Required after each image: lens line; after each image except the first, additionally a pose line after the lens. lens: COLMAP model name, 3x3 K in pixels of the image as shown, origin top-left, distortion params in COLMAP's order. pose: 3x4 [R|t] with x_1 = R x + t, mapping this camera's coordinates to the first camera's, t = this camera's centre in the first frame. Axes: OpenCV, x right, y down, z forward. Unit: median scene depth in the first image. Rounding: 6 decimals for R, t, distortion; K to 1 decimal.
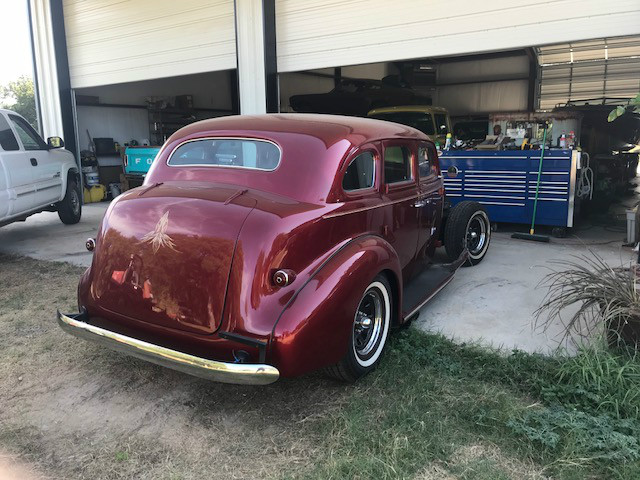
lens RADIAL K [[530.5, 0, 320.0], [0, 530.5, 240.0], [0, 0, 1]] dist [0.000732, 0.009102]
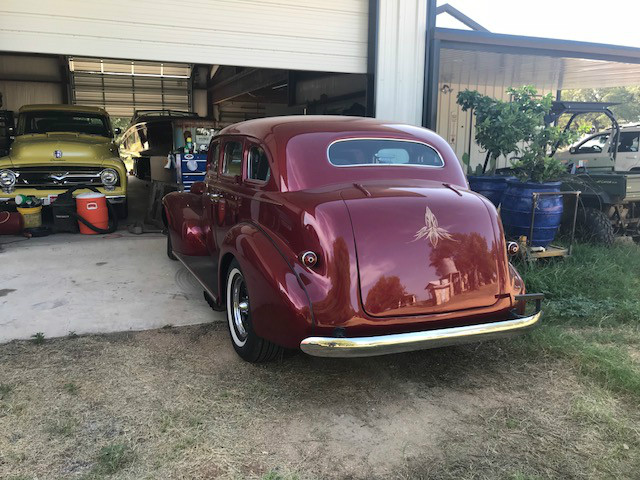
lens RADIAL K [[530.5, 0, 320.0], [0, 530.5, 240.0], [0, 0, 1]] dist [0.000732, 0.009102]
pose [[0.569478, -0.125843, 0.812317, -0.408334], [0.137062, 0.988915, 0.057114, -0.024488], [-0.810499, 0.078813, 0.580414, 0.183037]]
